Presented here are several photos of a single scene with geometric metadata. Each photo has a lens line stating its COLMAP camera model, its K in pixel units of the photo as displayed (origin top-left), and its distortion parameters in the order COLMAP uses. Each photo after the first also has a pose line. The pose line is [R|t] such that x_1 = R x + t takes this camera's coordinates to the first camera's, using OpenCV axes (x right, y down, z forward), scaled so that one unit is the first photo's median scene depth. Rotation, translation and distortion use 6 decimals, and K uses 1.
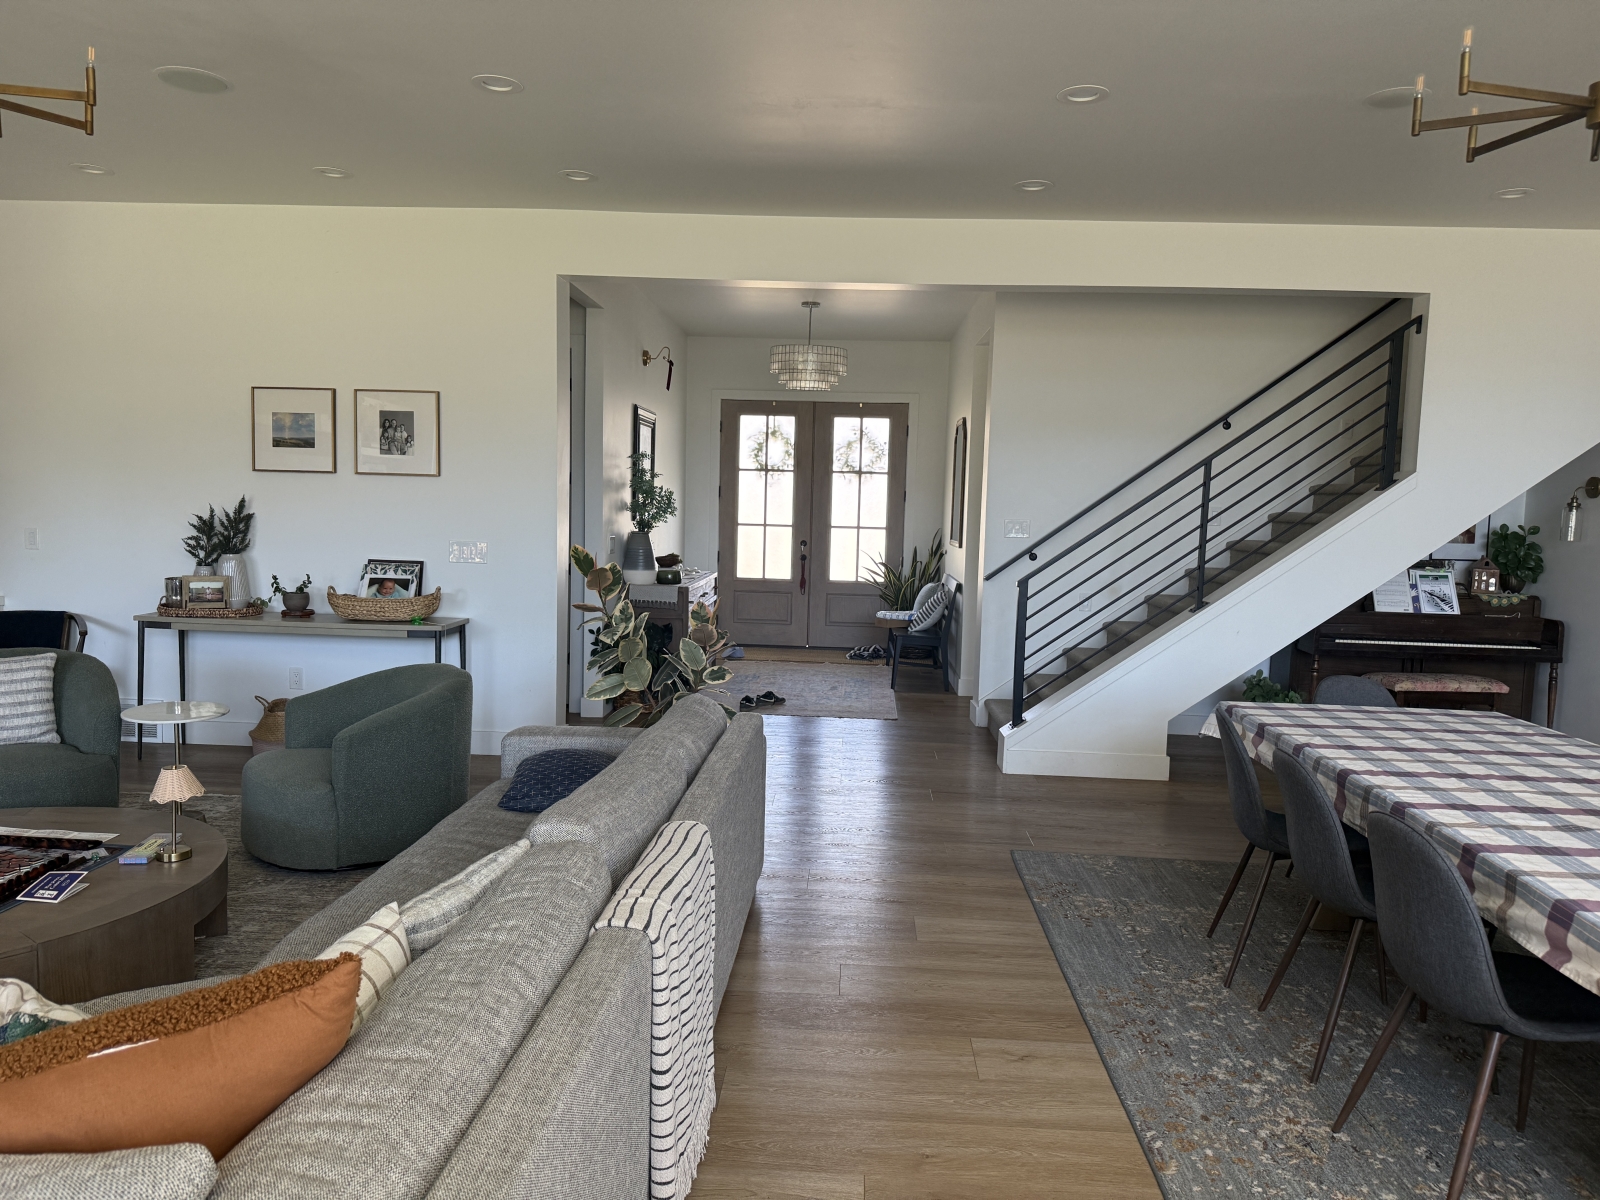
lens RADIAL K [[1123.5, 0, 794.0], [0, 1123.5, 594.9], [0, 0, 1]] dist [0.020691, -0.008051]
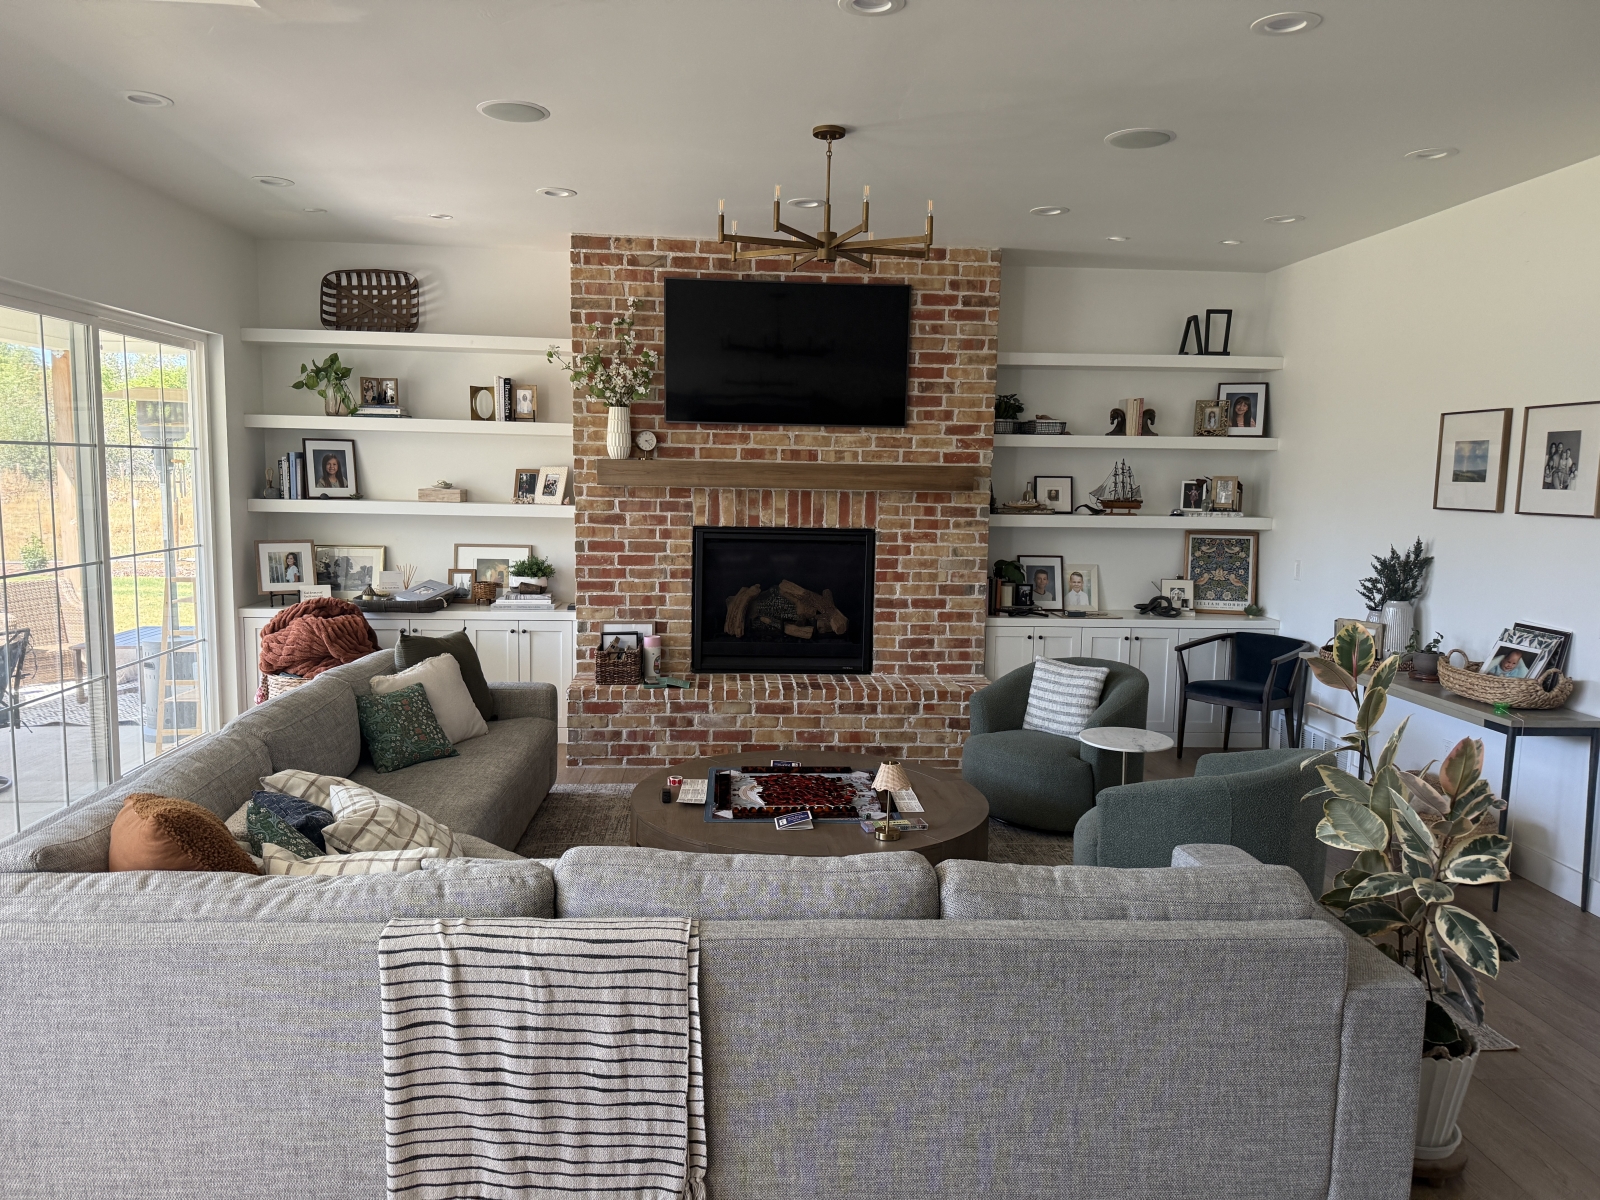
lens RADIAL K [[1123.5, 0, 794.4], [0, 1123.5, 604.2], [0, 0, 1]] dist [0.020691, -0.008051]
pose [[0.123661, 0.092443, -0.988009, 0.341612], [-0.101166, 0.991638, 0.080120, -0.057073], [0.987154, 0.090045, 0.131979, 0.401431]]
